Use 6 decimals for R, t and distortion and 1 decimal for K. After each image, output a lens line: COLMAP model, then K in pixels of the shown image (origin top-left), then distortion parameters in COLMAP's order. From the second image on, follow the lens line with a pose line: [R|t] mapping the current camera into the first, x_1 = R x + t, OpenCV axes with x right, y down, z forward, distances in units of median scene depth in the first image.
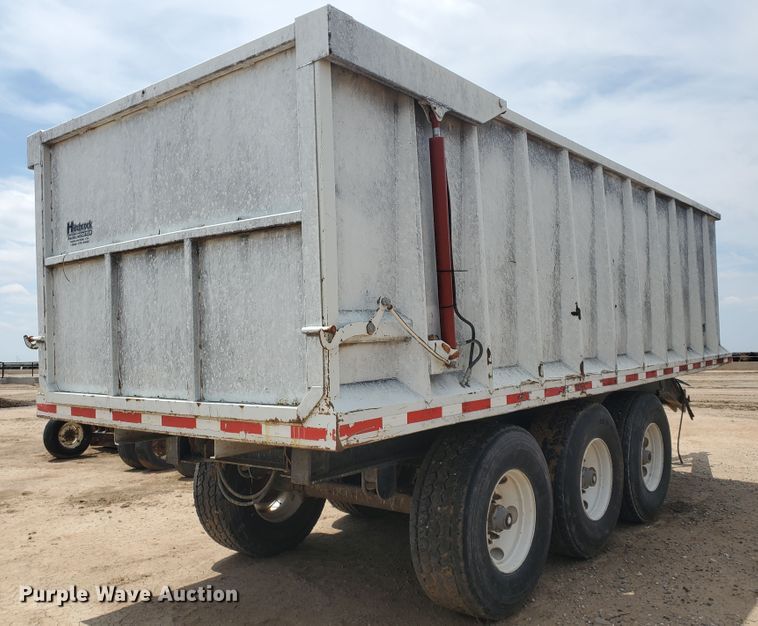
lens RADIAL K [[689.2, 0, 380.7], [0, 689.2, 328.0], [0, 0, 1]] dist [0.088007, -0.186793]
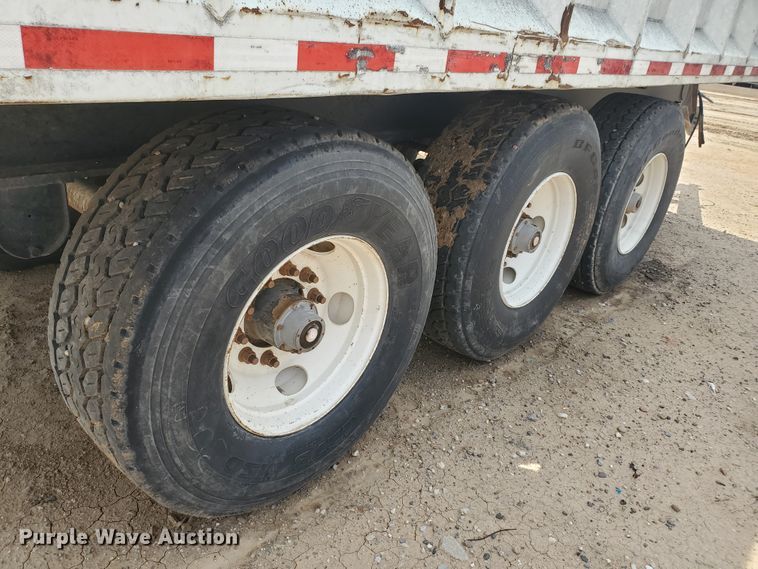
lens RADIAL K [[587.1, 0, 379.0], [0, 587.1, 284.5], [0, 0, 1]] dist [0.001046, -0.002654]
pose [[0.988408, 0.151459, 0.010453, 0.212820], [-0.140953, 0.889902, 0.433828, 0.067699], [0.056405, -0.430272, 0.900935, 0.641077]]
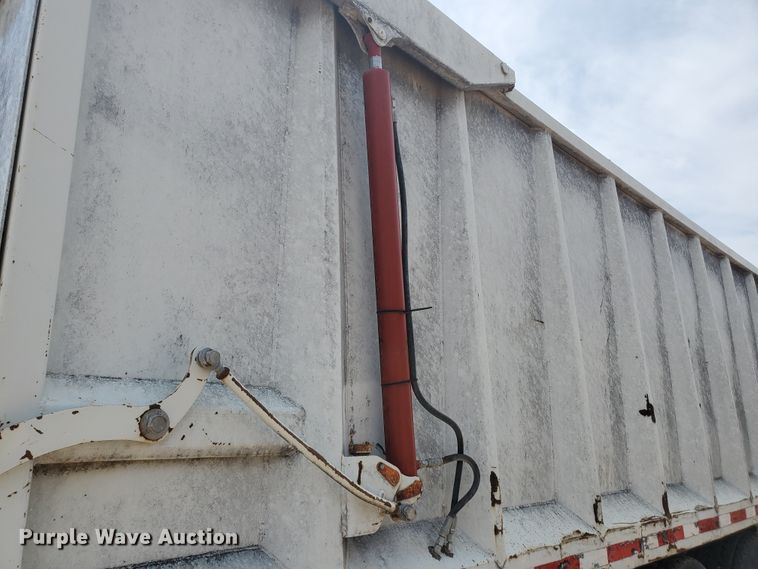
lens RADIAL K [[587.1, 0, 379.0], [0, 587.1, 284.5], [0, 0, 1]] dist [0.001046, -0.002654]
pose [[0.994130, -0.005318, -0.108060, 0.104791], [-0.021254, 0.969728, -0.243260, 0.001495], [0.106082, 0.244129, 0.963923, 0.467076]]
